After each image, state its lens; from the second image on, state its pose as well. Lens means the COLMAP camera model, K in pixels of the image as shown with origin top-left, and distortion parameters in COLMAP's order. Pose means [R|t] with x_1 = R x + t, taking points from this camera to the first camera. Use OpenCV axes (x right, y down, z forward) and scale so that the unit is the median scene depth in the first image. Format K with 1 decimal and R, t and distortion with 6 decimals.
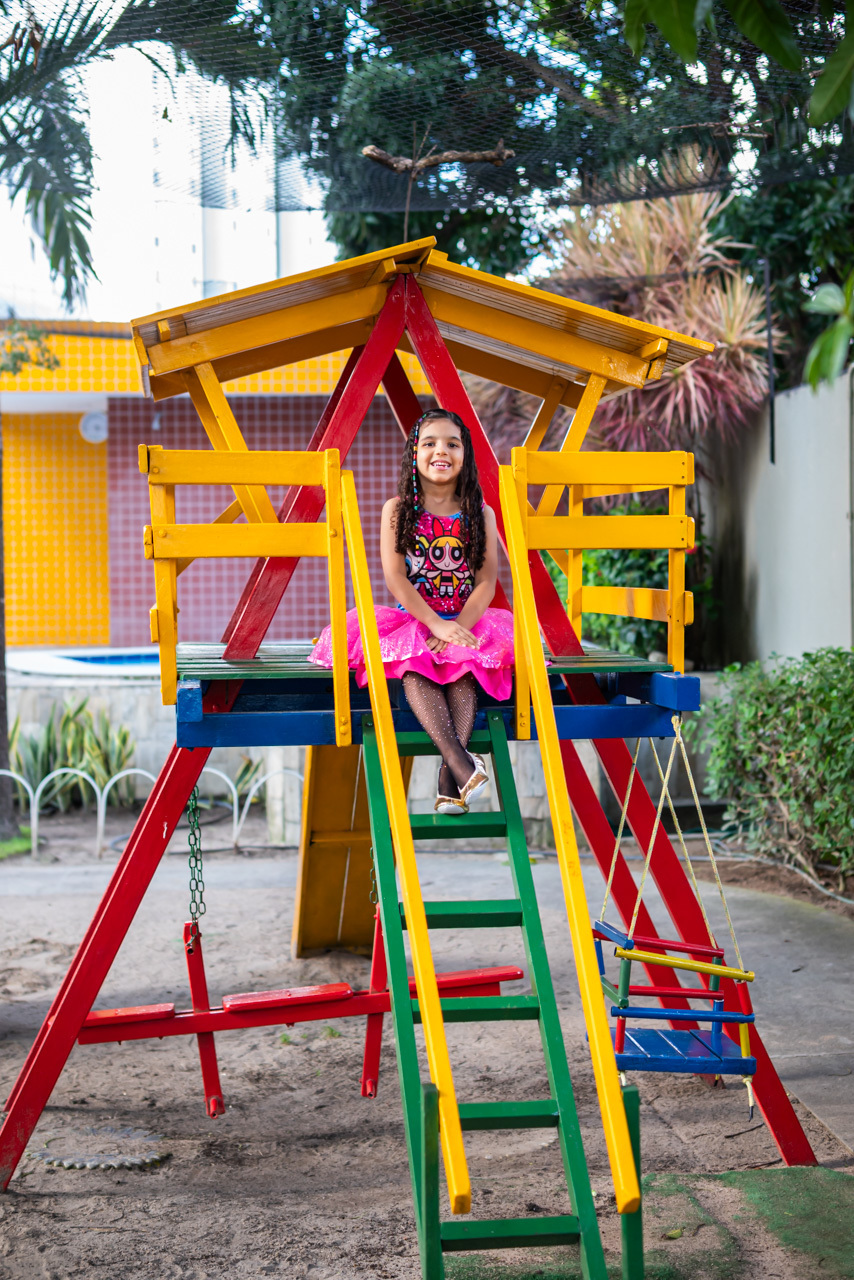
lens RADIAL K [[1942.0, 0, 421.4], [0, 1942.0, 616.6], [0, 0, 1]] dist [-0.031959, 0.423309]
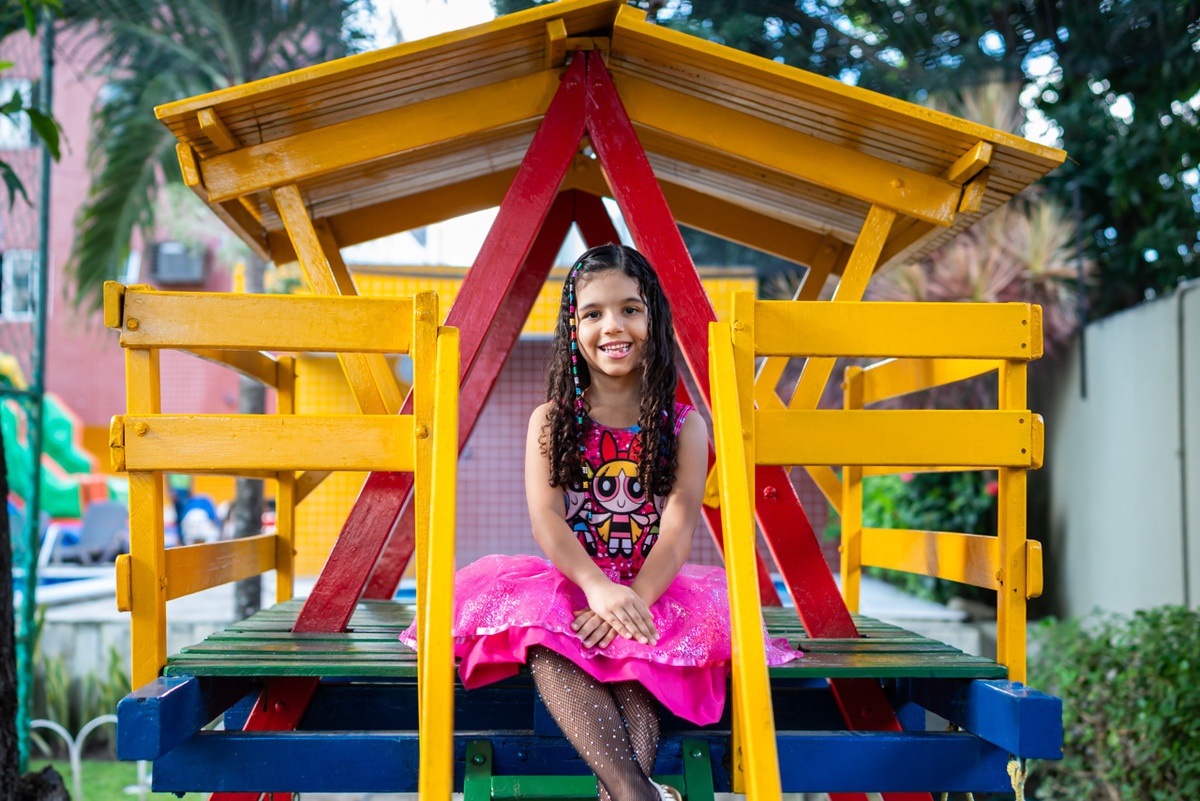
lens RADIAL K [[1820.6, 0, 563.7], [0, 1820.6, 401.5], [0, 0, 1]] dist [-0.031959, 0.423309]
pose [[0.995839, 0.009299, -0.090650, 0.021152], [-0.016788, 0.996474, -0.082203, -0.003238], [0.089566, 0.083383, 0.992484, 0.202274]]
